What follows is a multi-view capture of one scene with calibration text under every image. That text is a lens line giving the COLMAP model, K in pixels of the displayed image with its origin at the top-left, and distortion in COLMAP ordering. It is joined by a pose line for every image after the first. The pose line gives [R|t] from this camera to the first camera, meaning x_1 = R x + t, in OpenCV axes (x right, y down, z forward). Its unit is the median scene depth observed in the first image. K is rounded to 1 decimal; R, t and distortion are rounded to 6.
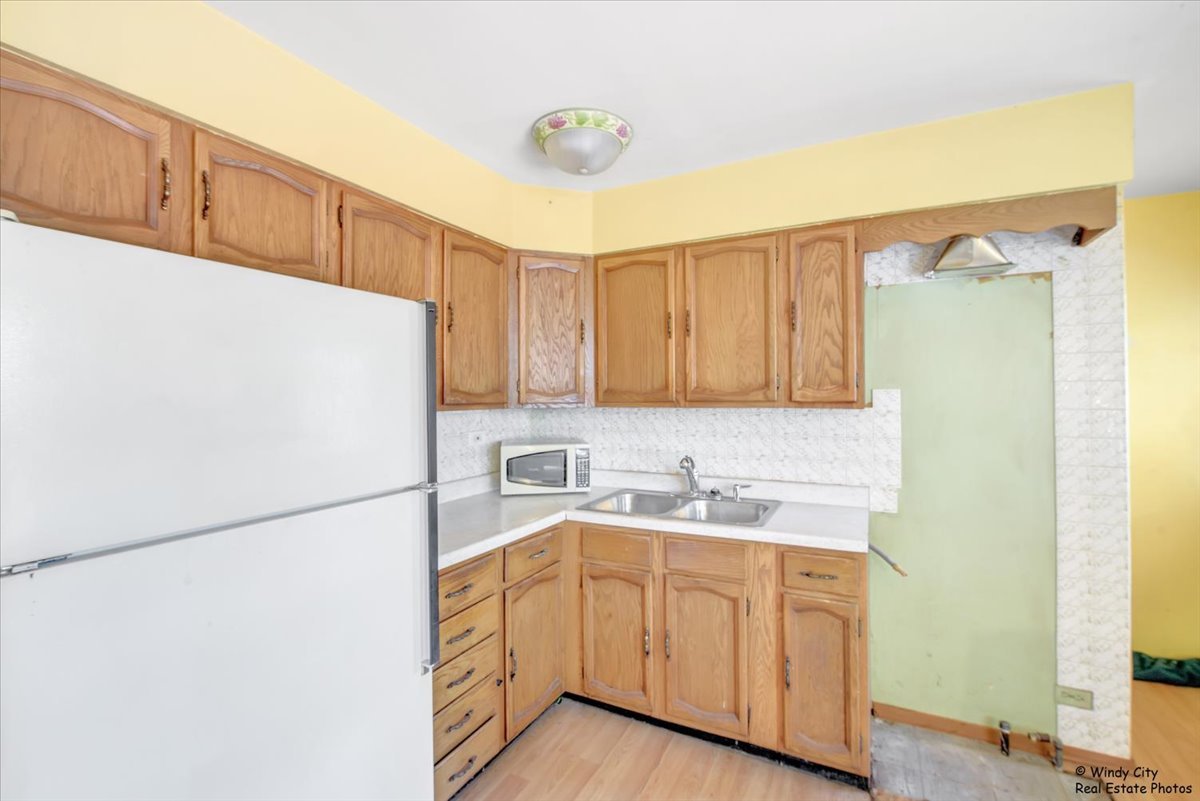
lens RADIAL K [[509.1, 0, 629.2], [0, 509.1, 389.0], [0, 0, 1]] dist [-0.015470, -0.003628]
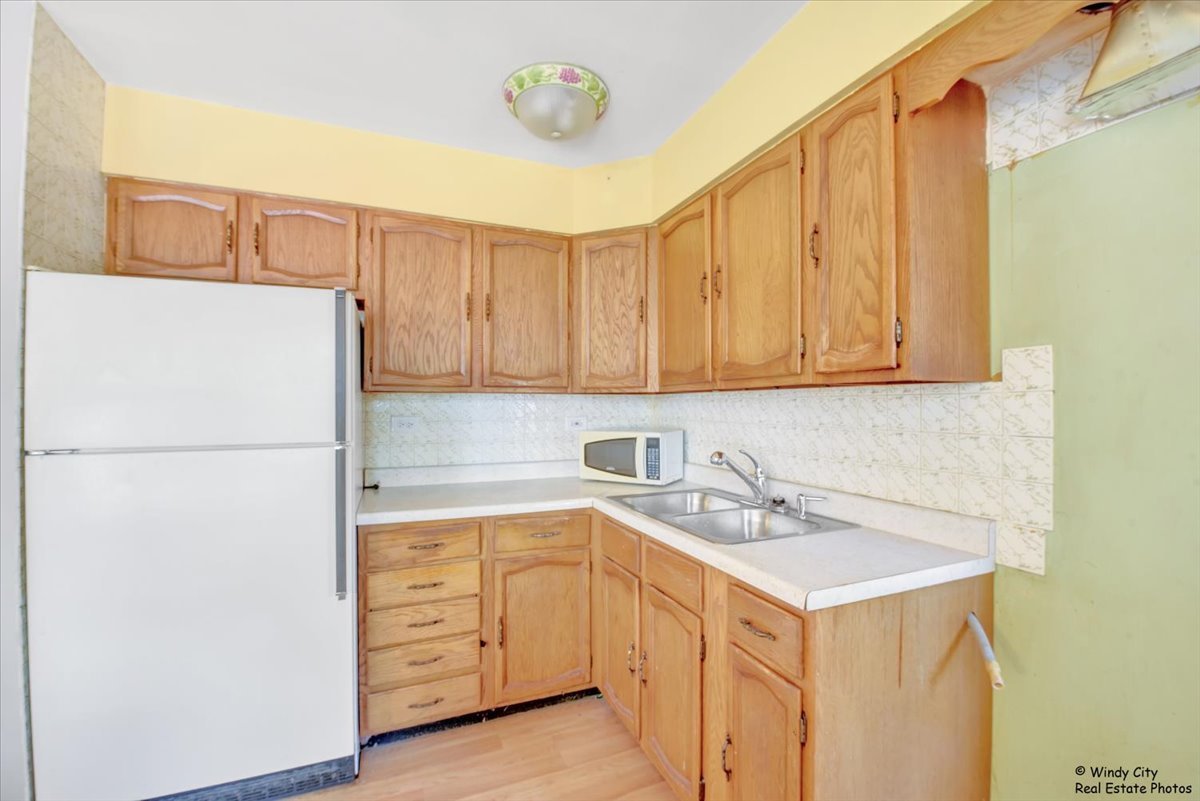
lens RADIAL K [[509.1, 0, 615.5], [0, 509.1, 401.3], [0, 0, 1]] dist [-0.015470, -0.003628]
pose [[0.766164, -0.001474, -0.642643, 0.522437], [0.008528, 0.999933, 0.007874, 0.051570], [0.642588, -0.011513, 0.766125, 0.299437]]
